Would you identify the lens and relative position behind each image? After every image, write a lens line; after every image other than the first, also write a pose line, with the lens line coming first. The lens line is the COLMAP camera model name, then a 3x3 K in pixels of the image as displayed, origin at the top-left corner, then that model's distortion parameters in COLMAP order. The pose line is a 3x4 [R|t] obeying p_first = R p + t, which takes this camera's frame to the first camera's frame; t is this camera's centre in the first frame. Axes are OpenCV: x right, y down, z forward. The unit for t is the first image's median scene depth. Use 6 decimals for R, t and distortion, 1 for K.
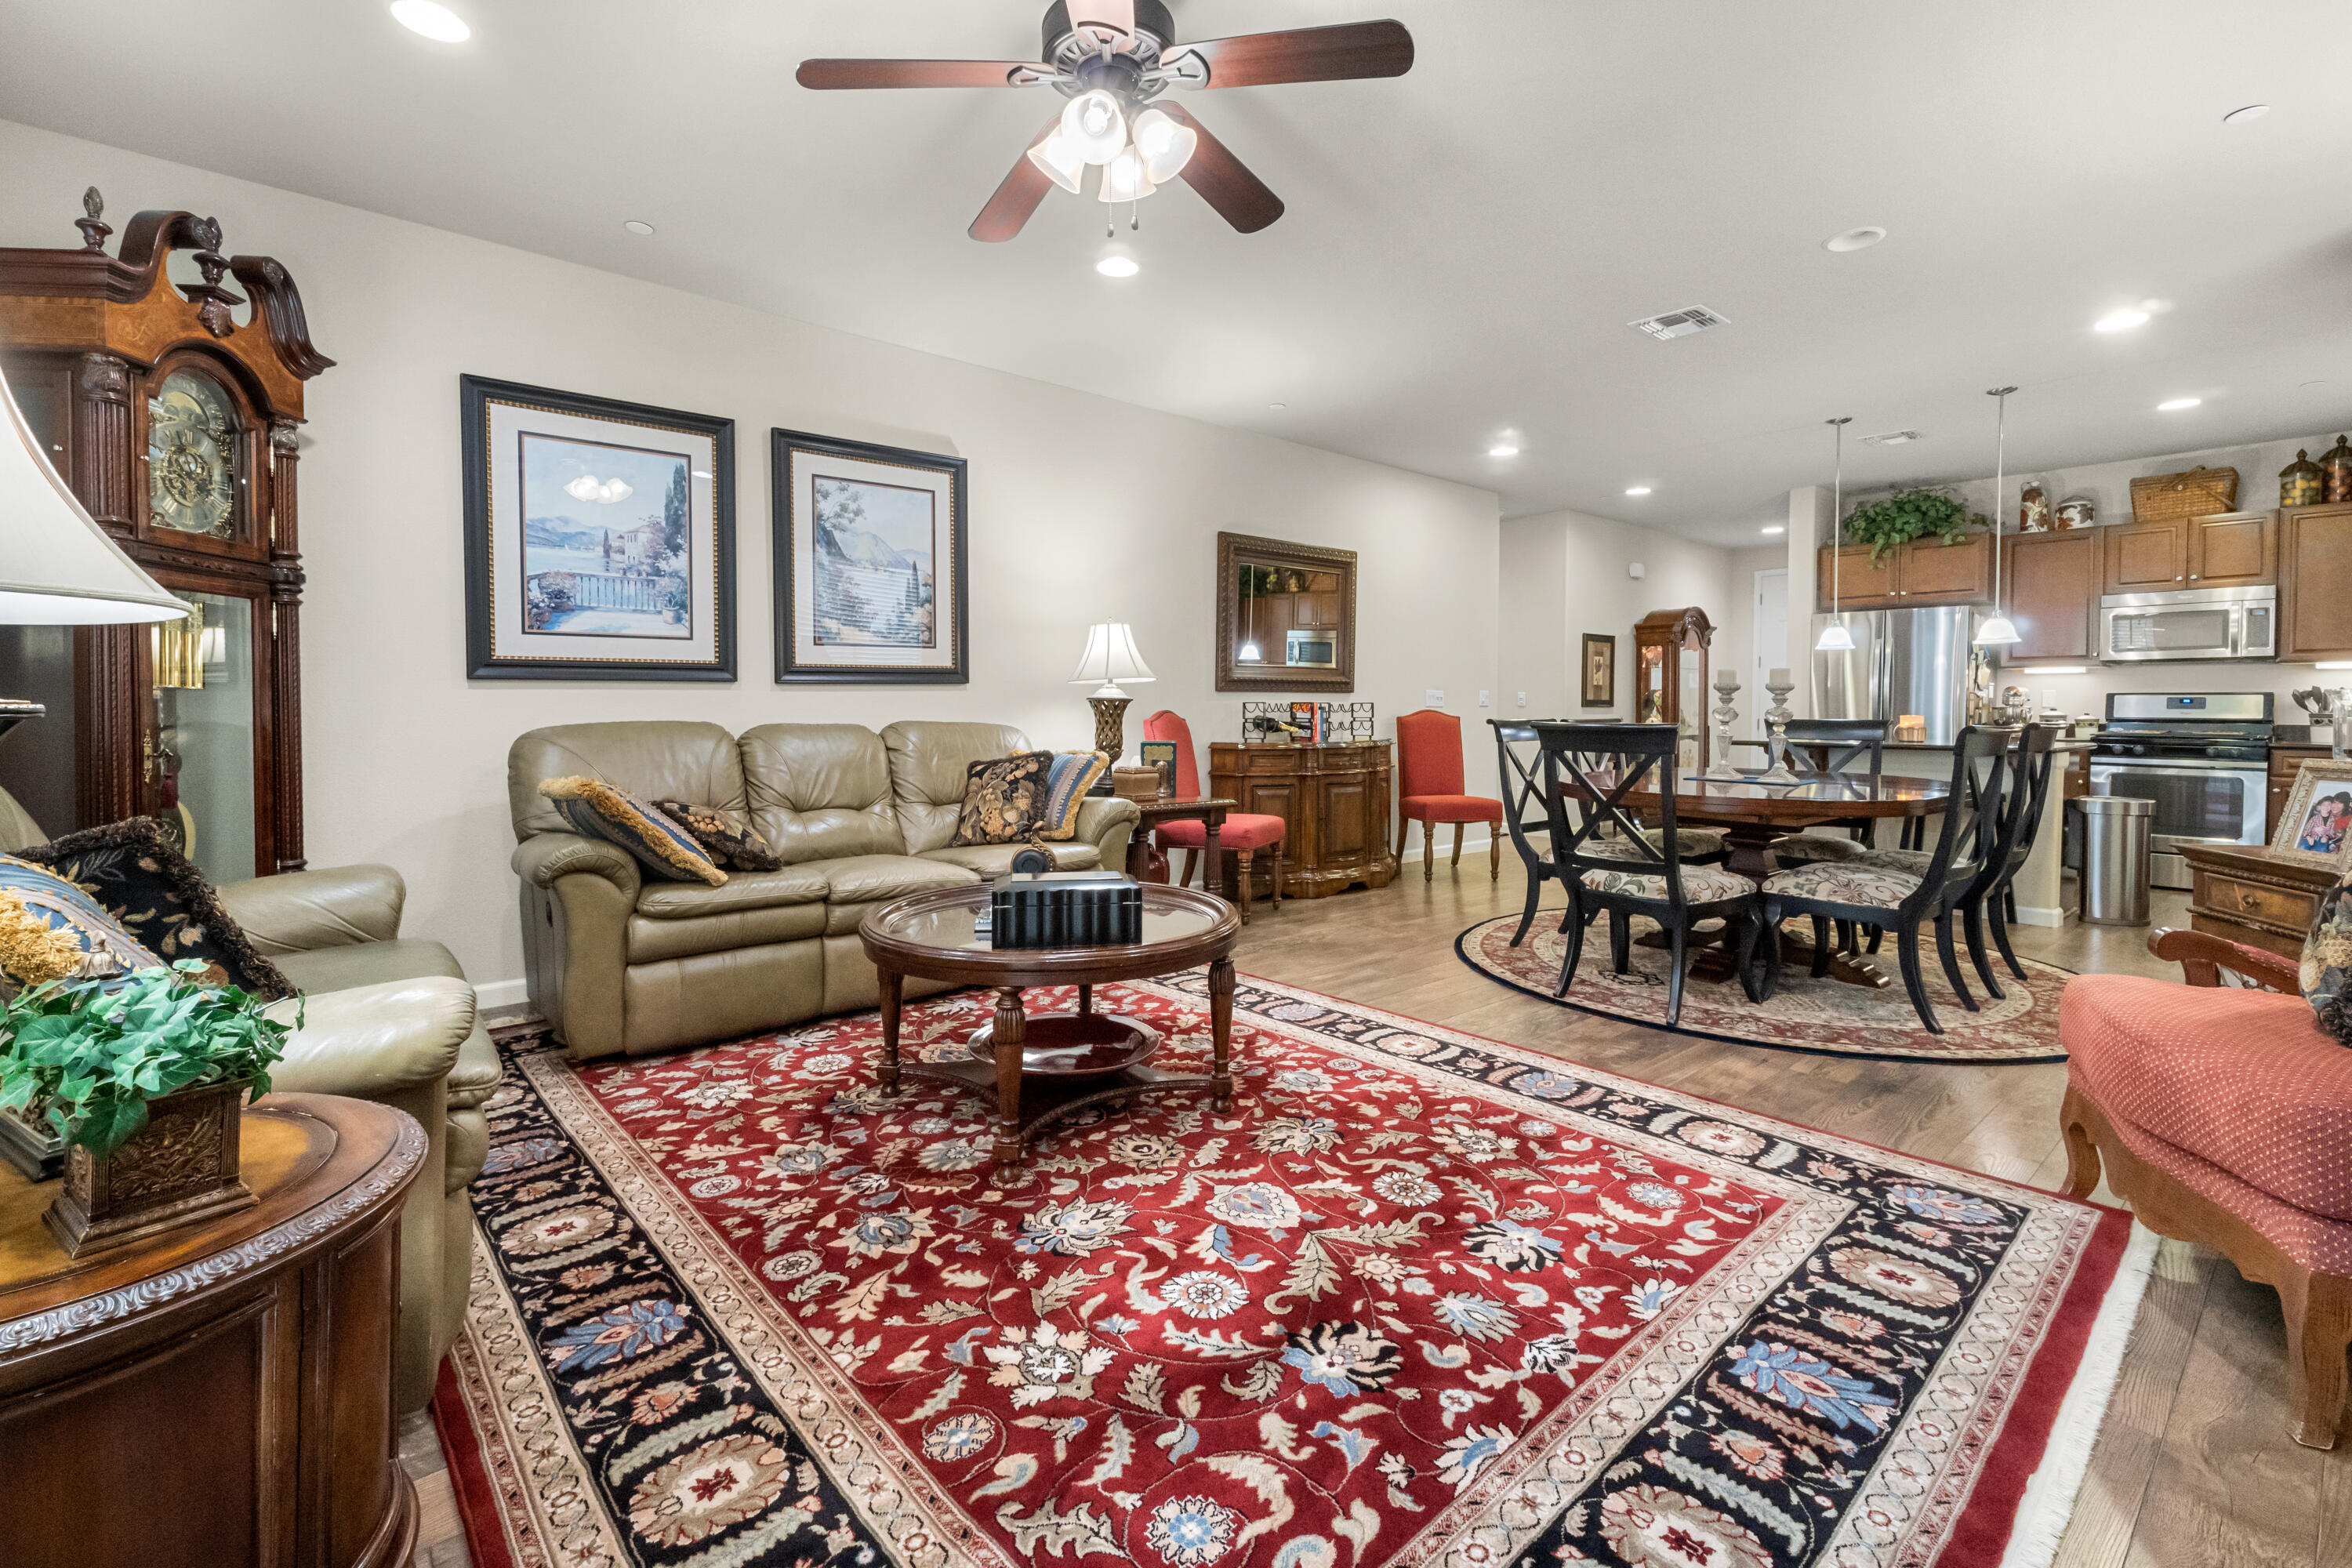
lens RADIAL K [[1028.3, 0, 1172.4], [0, 1028.3, 727.1], [0, 0, 1]] dist [0.023867, -0.008366]
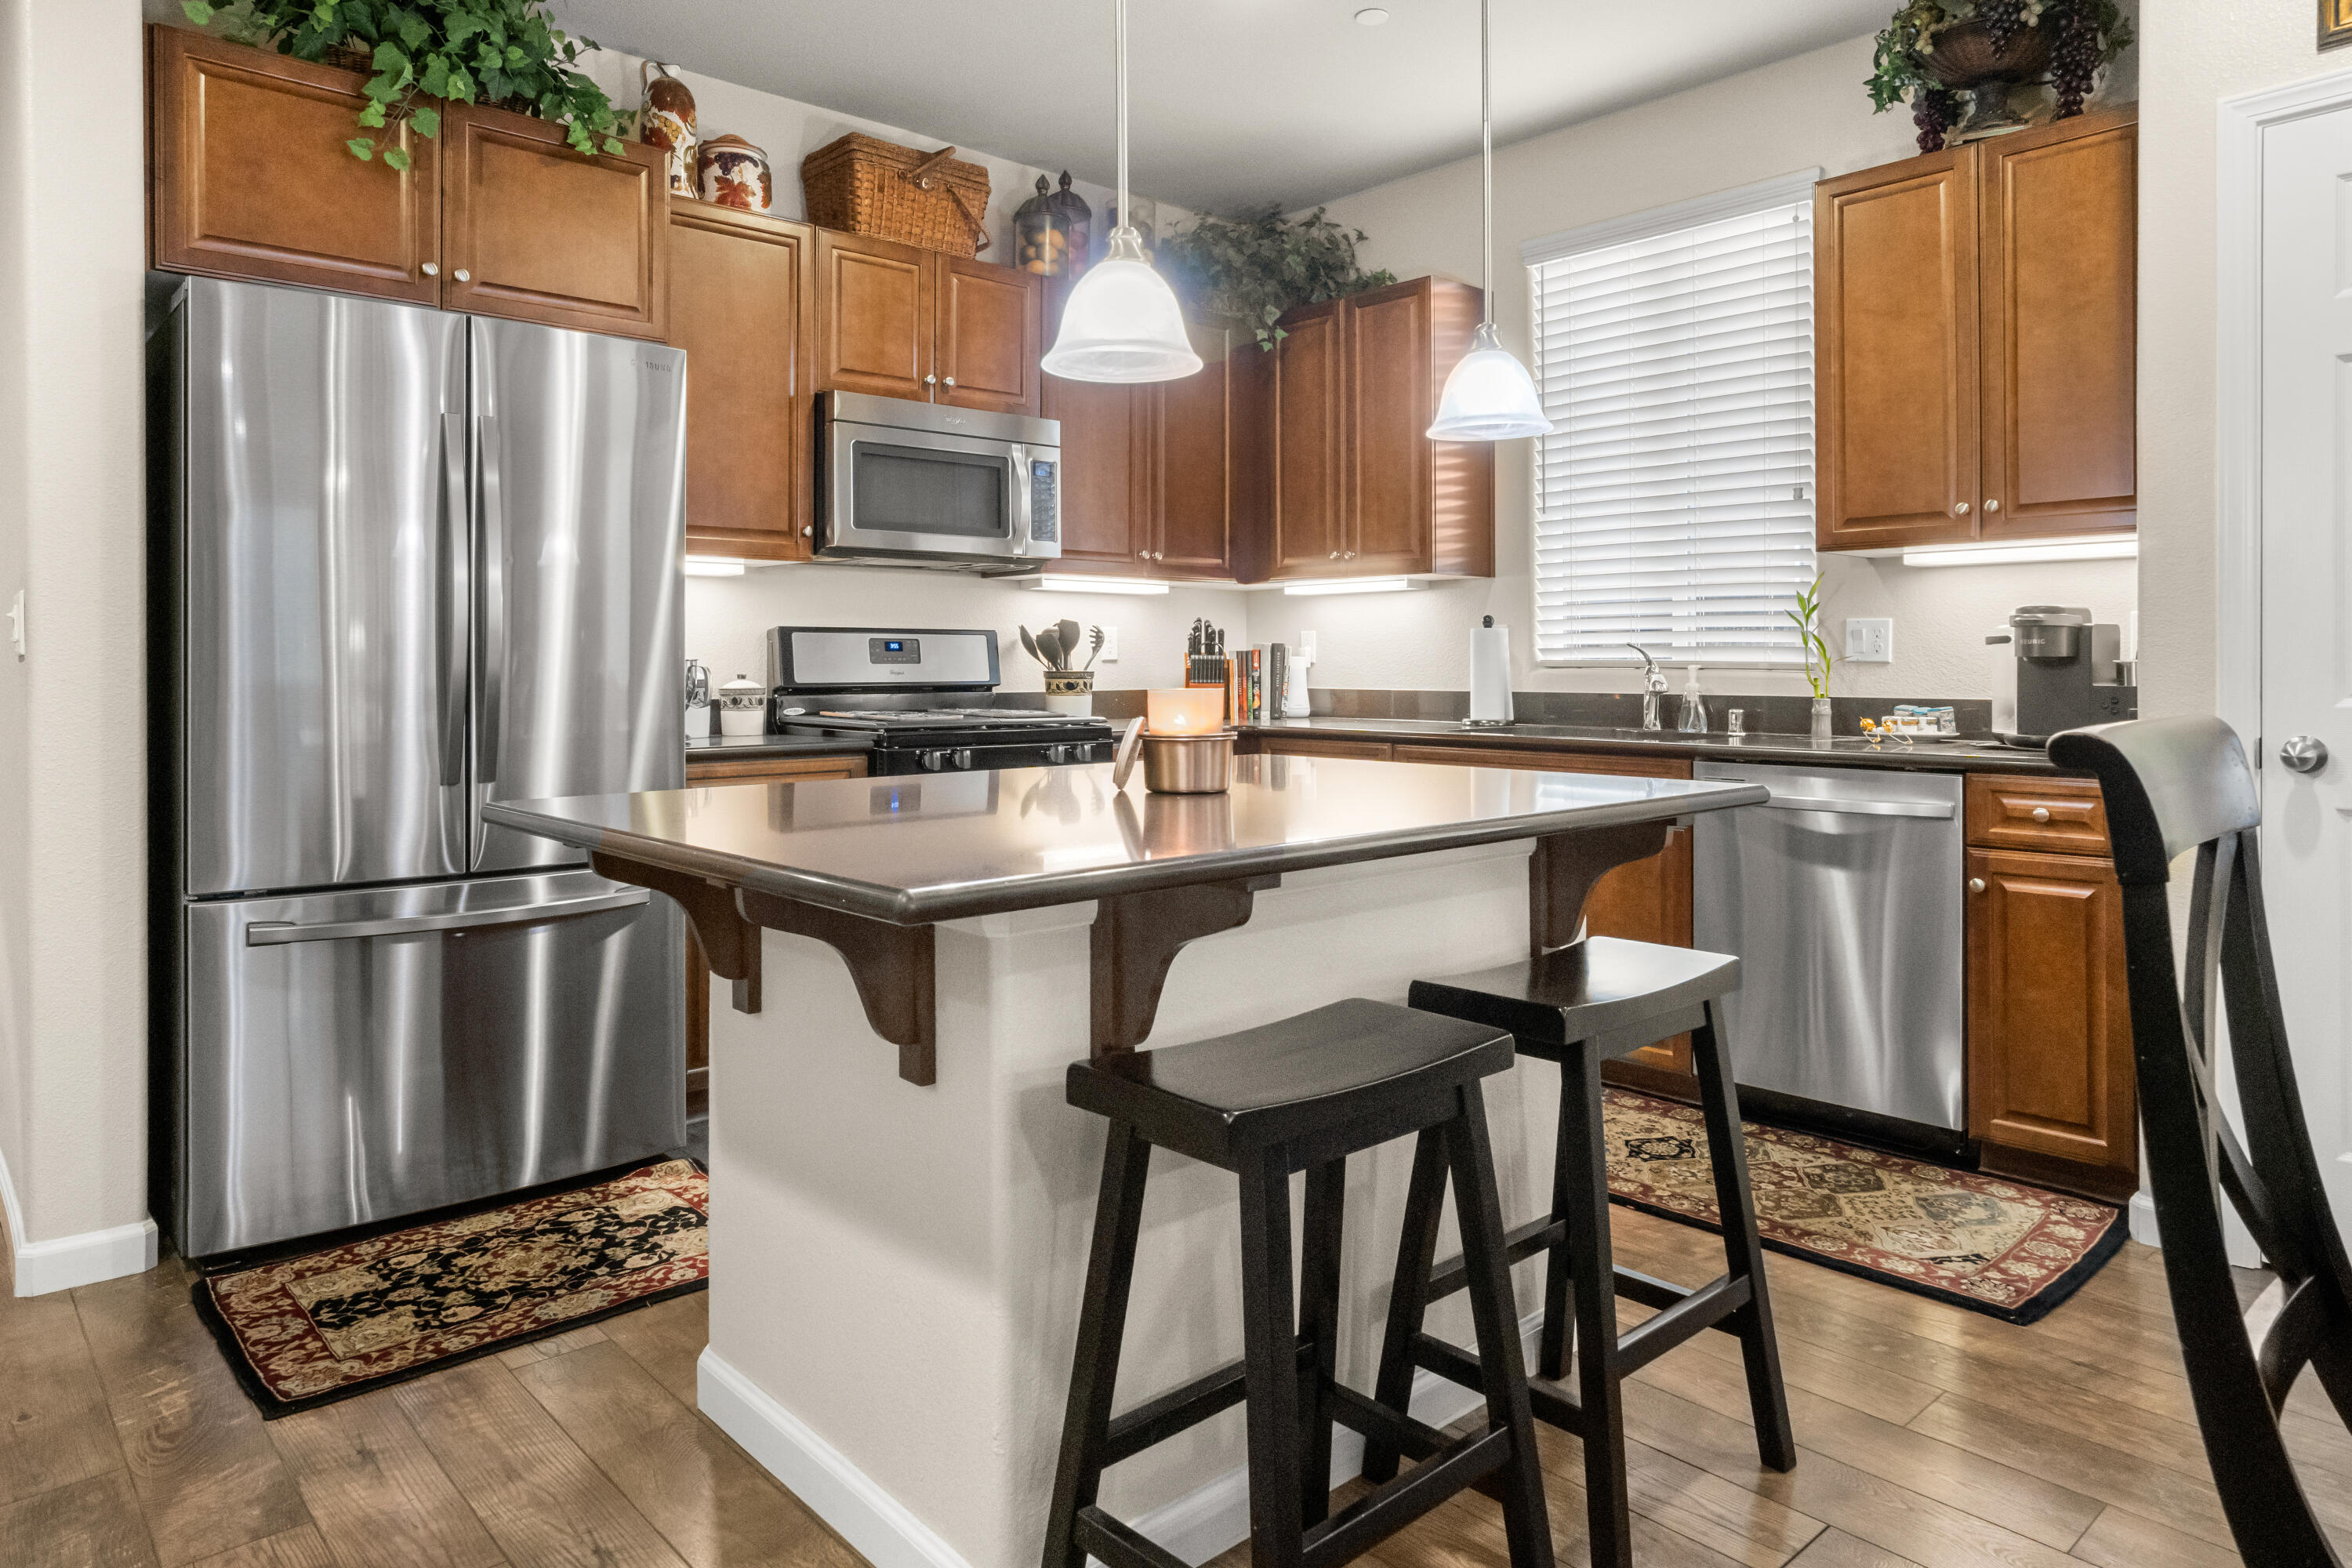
lens RADIAL K [[1505.9, 0, 1176.0], [0, 1505.9, 659.6], [0, 0, 1]] dist [0.043592, -0.000444]
pose [[-0.027164, -0.001315, 0.999630, 0.297716], [0.019690, 0.999804, 0.001850, -0.018238], [-0.999437, 0.019733, -0.027133, 0.923915]]
